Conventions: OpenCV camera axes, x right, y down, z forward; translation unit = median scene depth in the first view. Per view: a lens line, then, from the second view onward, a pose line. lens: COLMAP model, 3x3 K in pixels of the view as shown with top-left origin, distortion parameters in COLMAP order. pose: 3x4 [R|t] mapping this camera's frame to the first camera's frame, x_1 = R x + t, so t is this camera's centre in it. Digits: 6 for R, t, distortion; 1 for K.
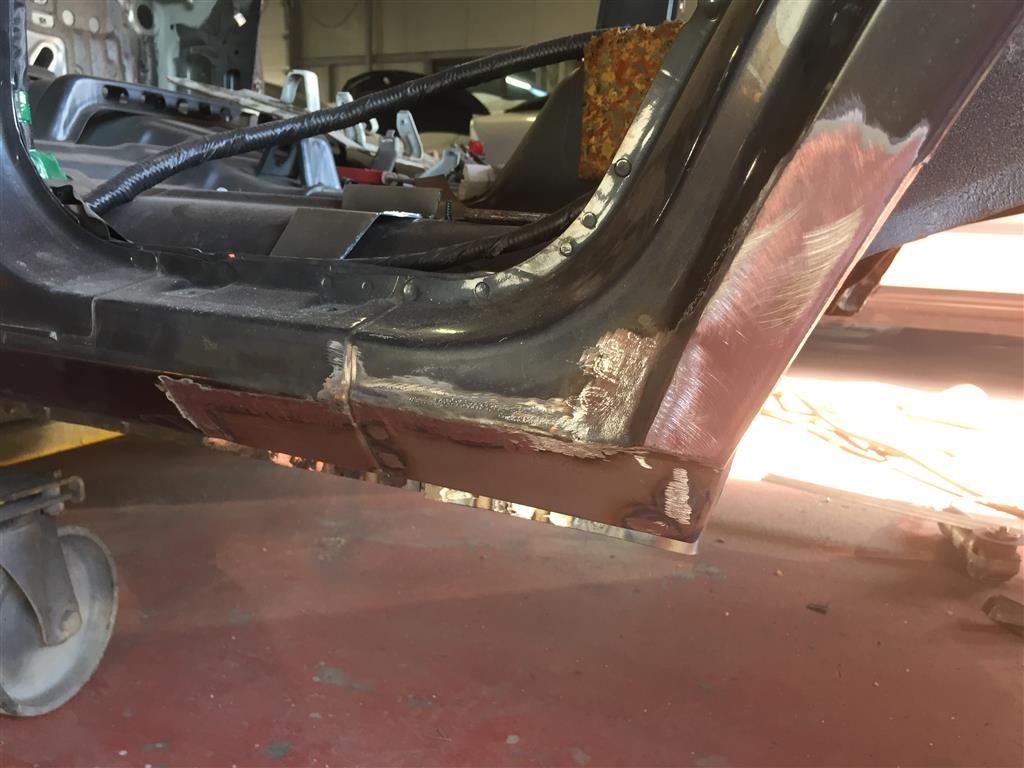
lens RADIAL K [[889.4, 0, 514.9], [0, 889.4, 384.2], [0, 0, 1]] dist [0.062411, -0.077003]
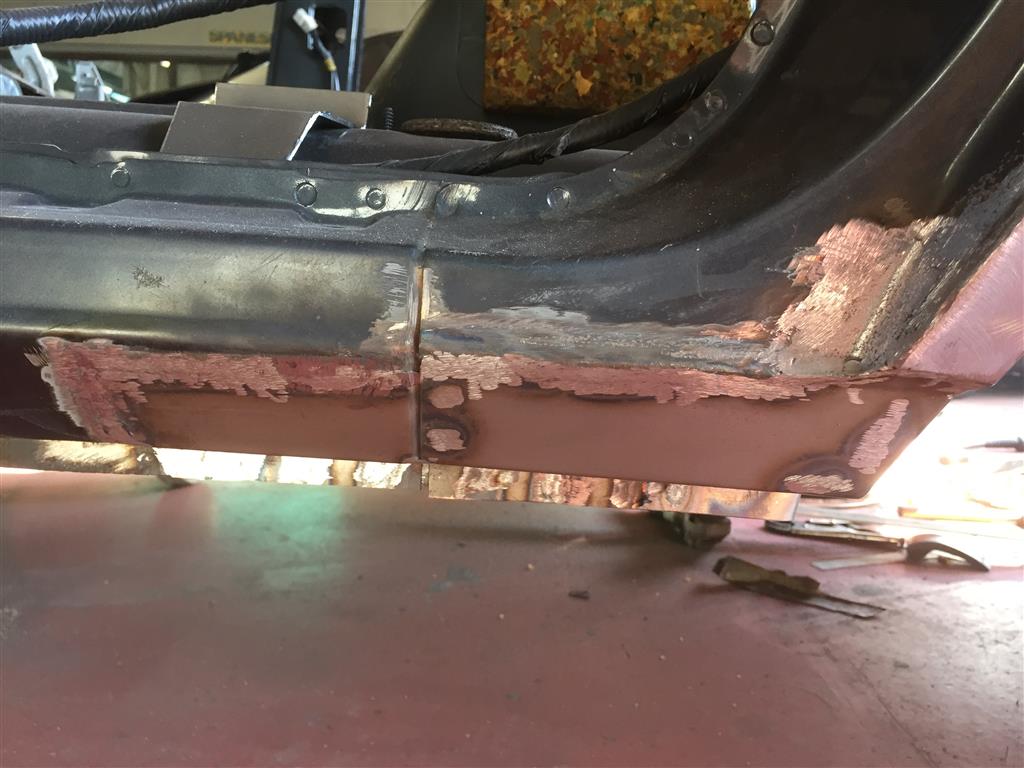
lens RADIAL K [[889.4, 0, 512.4], [0, 889.4, 382.8], [0, 0, 1]] dist [0.062411, -0.077003]
pose [[0.908215, -0.061046, 0.414027, -0.273362], [0.071341, 0.997407, -0.009433, 0.036798], [-0.412378, 0.038104, 0.910216, 0.243018]]
